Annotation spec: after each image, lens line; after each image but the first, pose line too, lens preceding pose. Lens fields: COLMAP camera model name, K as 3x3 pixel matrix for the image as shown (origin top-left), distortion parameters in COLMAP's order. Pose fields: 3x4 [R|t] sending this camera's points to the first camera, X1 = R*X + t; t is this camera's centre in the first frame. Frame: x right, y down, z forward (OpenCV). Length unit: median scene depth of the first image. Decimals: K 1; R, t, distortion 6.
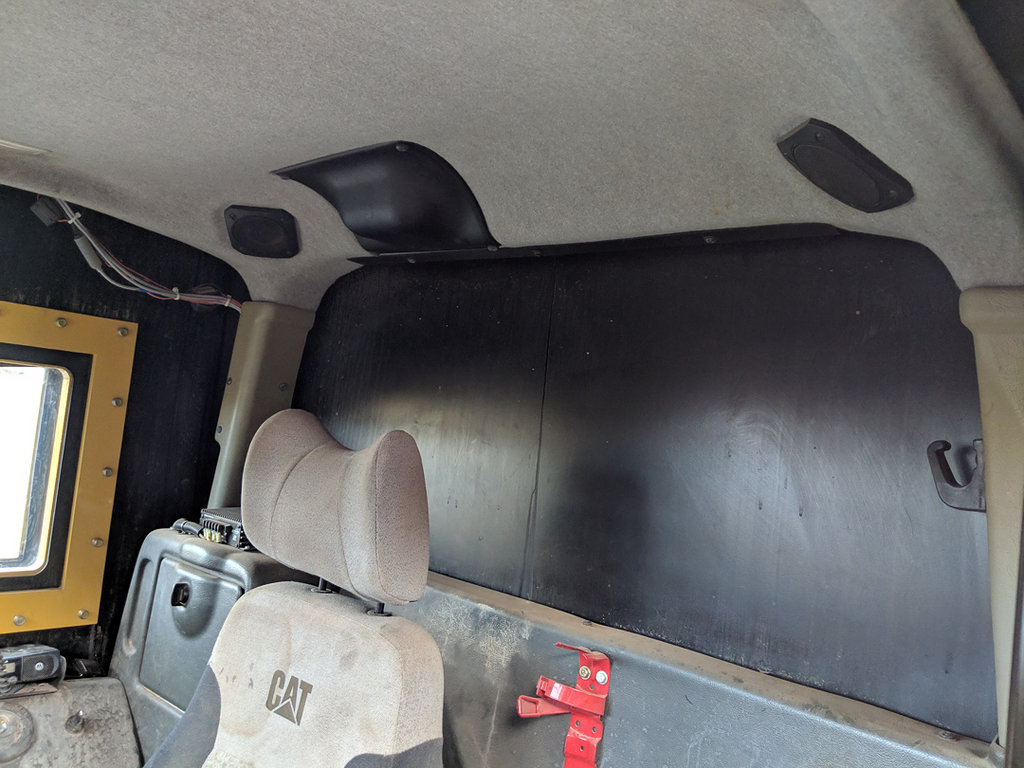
lens RADIAL K [[817.9, 0, 515.9], [0, 817.9, 374.6], [0, 0, 1]] dist [-0.017832, -0.003901]
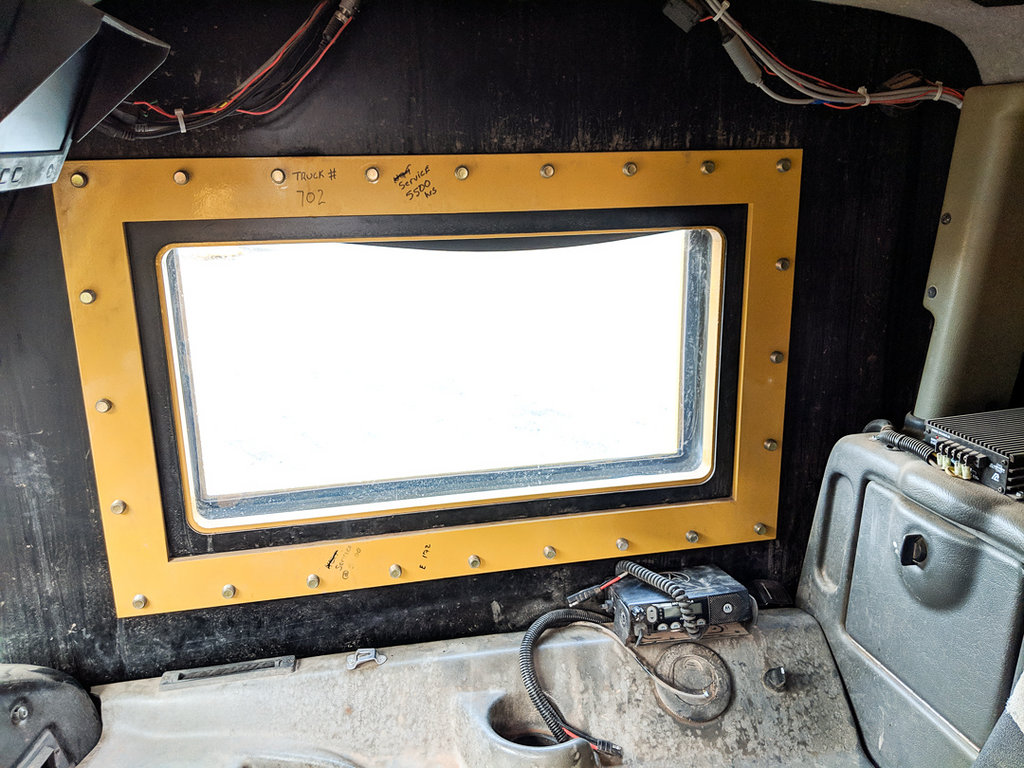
lens RADIAL K [[817.9, 0, 515.9], [0, 817.9, 374.6], [0, 0, 1]] dist [-0.017832, -0.003901]
pose [[0.794264, 0.025087, -0.607055, -0.256333], [0.144939, 0.962477, 0.229412, -0.080463], [0.590032, -0.270200, 0.760825, 0.303415]]
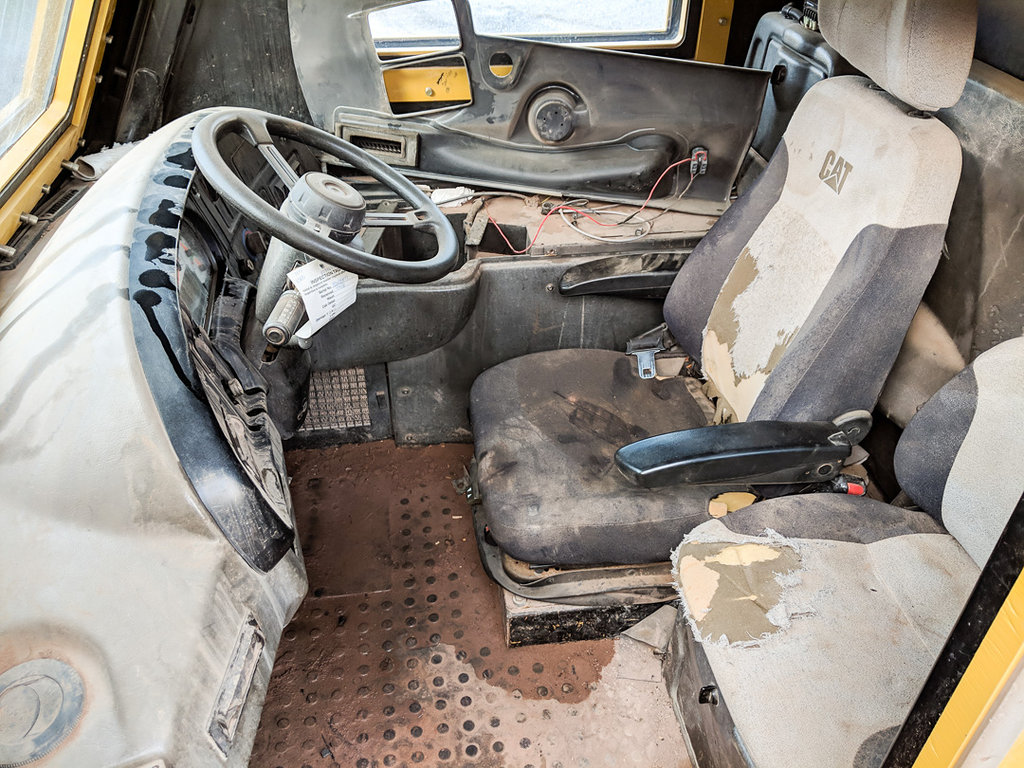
lens RADIAL K [[828.6, 0, 512.0], [0, 828.6, 384.0], [0, 0, 1]] dist [0.077406, -0.159075]
pose [[0.740434, 0.309433, -0.596665, 0.171396], [0.116092, 0.815504, 0.566989, -0.101524], [0.662028, -0.489086, 0.567904, -0.182989]]
